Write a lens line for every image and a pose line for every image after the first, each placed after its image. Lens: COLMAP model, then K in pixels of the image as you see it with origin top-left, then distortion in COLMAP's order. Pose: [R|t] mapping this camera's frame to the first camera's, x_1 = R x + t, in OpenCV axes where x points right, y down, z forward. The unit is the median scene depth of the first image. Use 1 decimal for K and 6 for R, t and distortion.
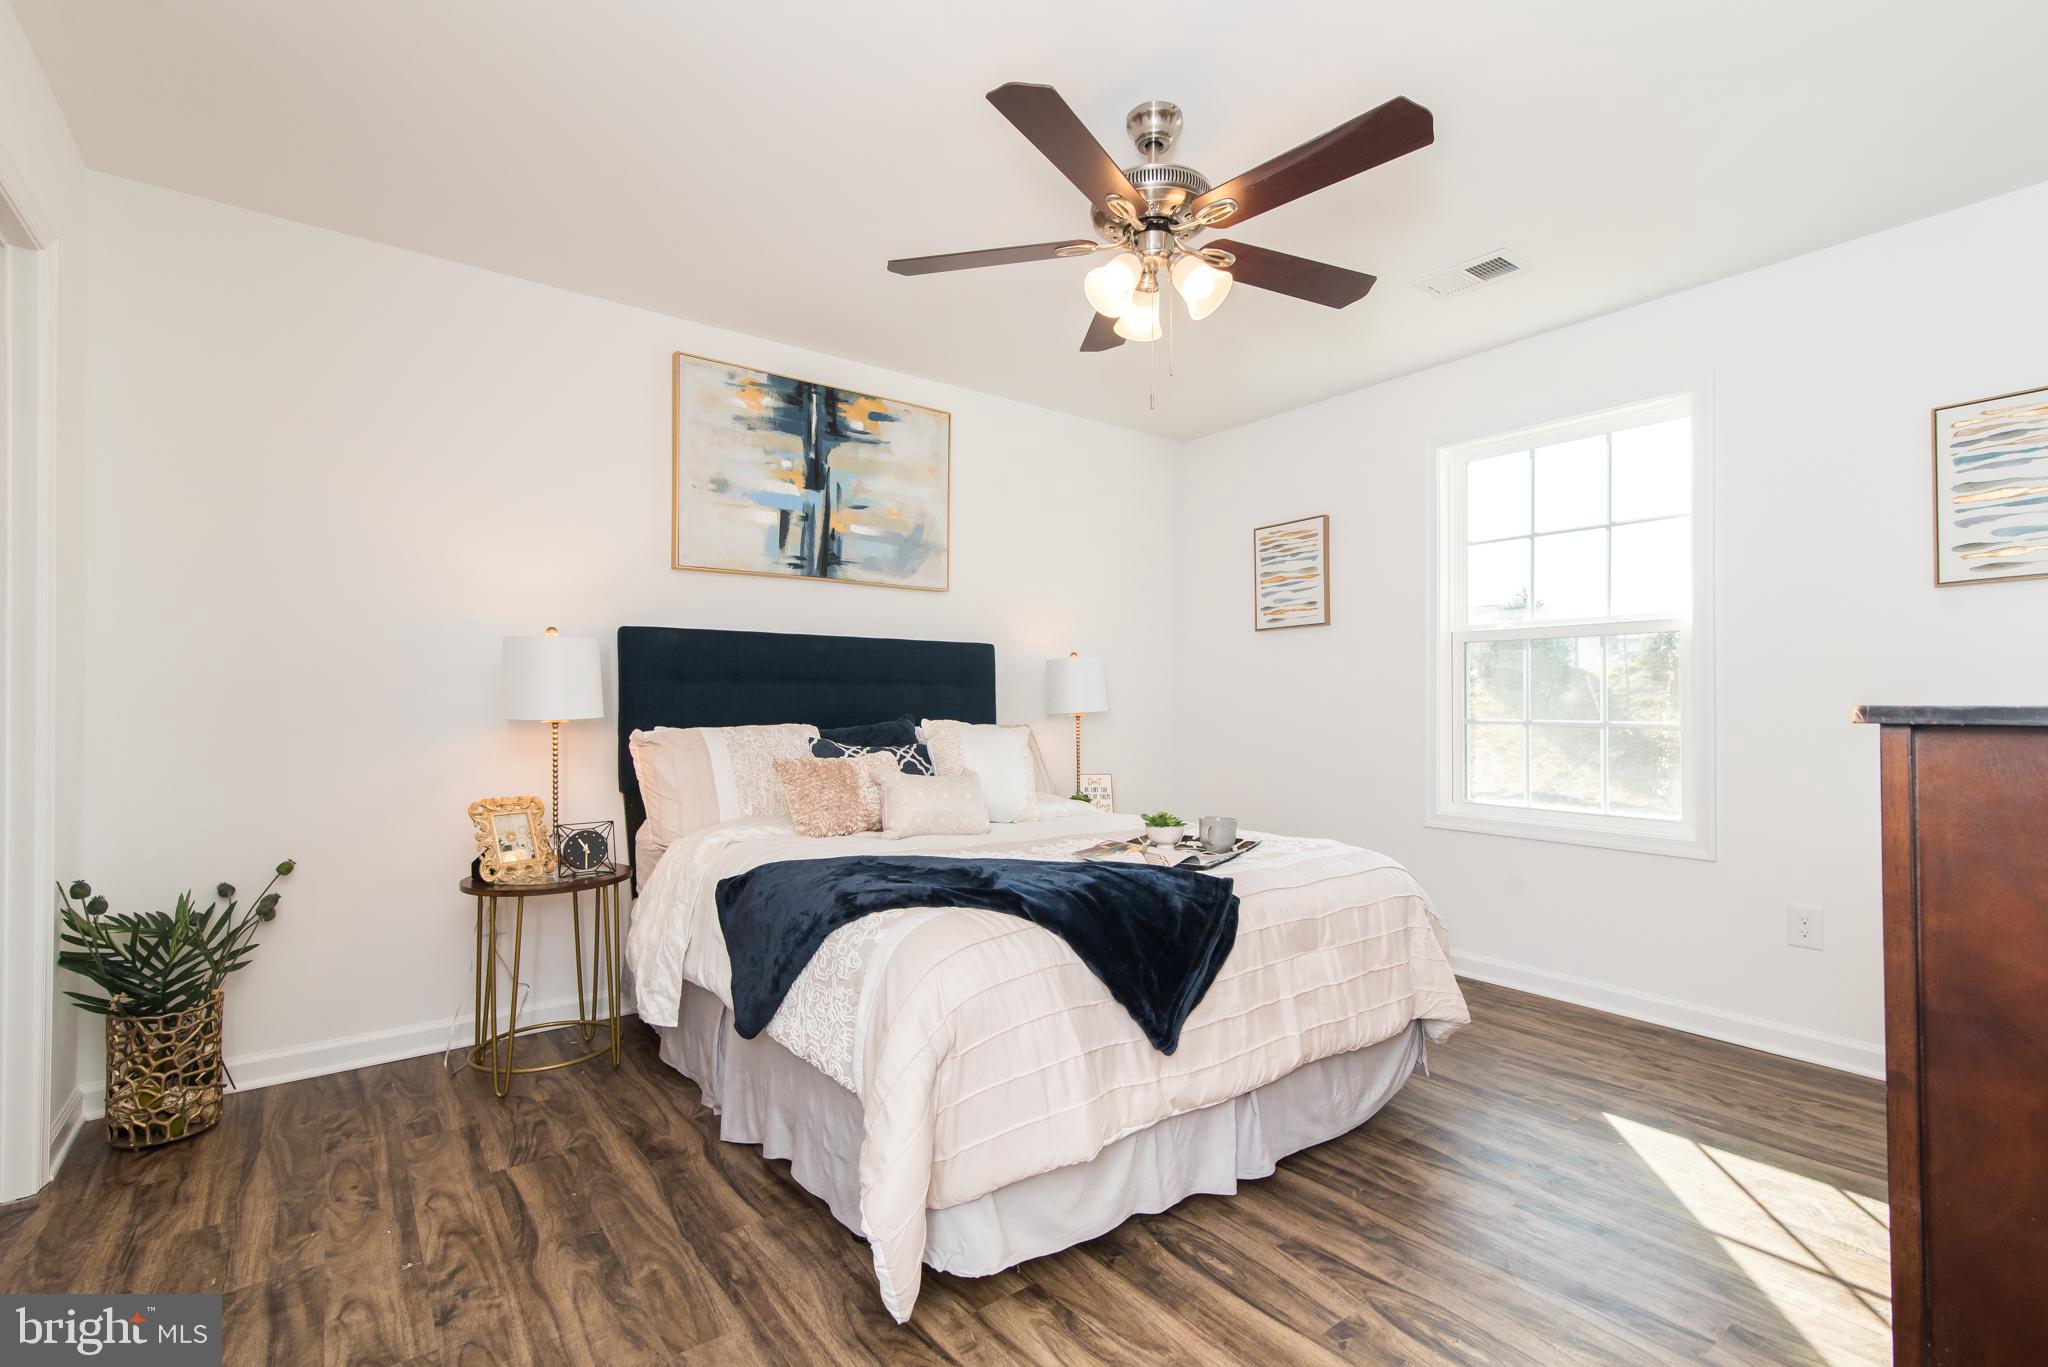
lens RADIAL K [[939.9, 0, 1040.7], [0, 939.9, 686.8], [0, 0, 1]] dist [0.010112, -0.000687]
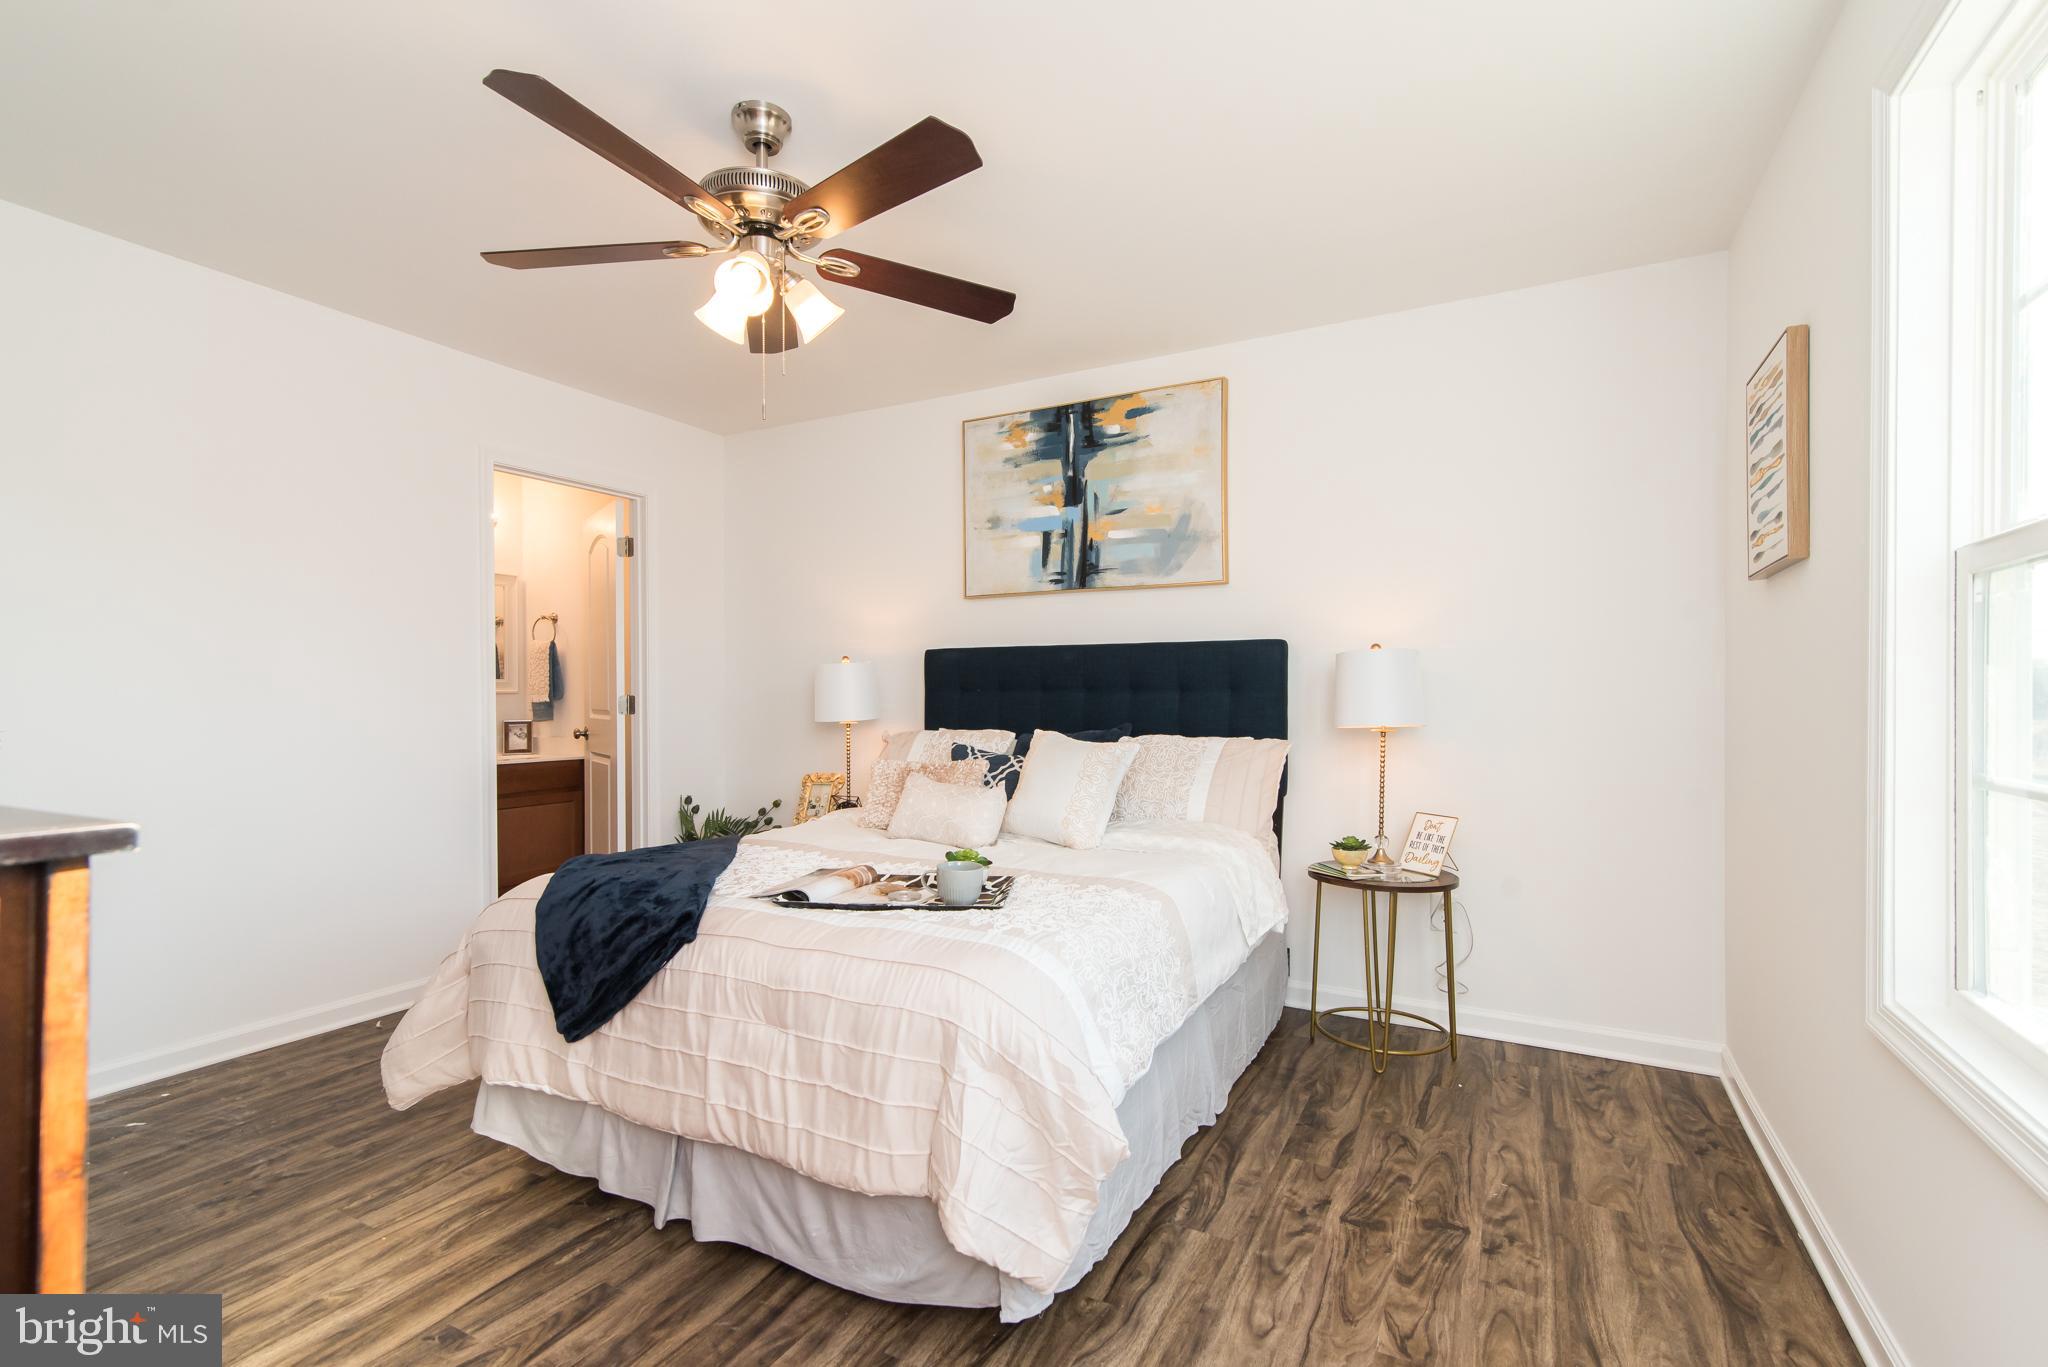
lens RADIAL K [[939.9, 0, 1034.1], [0, 939.9, 688.3], [0, 0, 1]] dist [0.010112, -0.000687]
pose [[0.403519, 0.001791, -0.914970, 0.700026], [0.024277, 0.999625, 0.012663, -0.020754], [0.914649, -0.027322, 0.403324, 0.533446]]
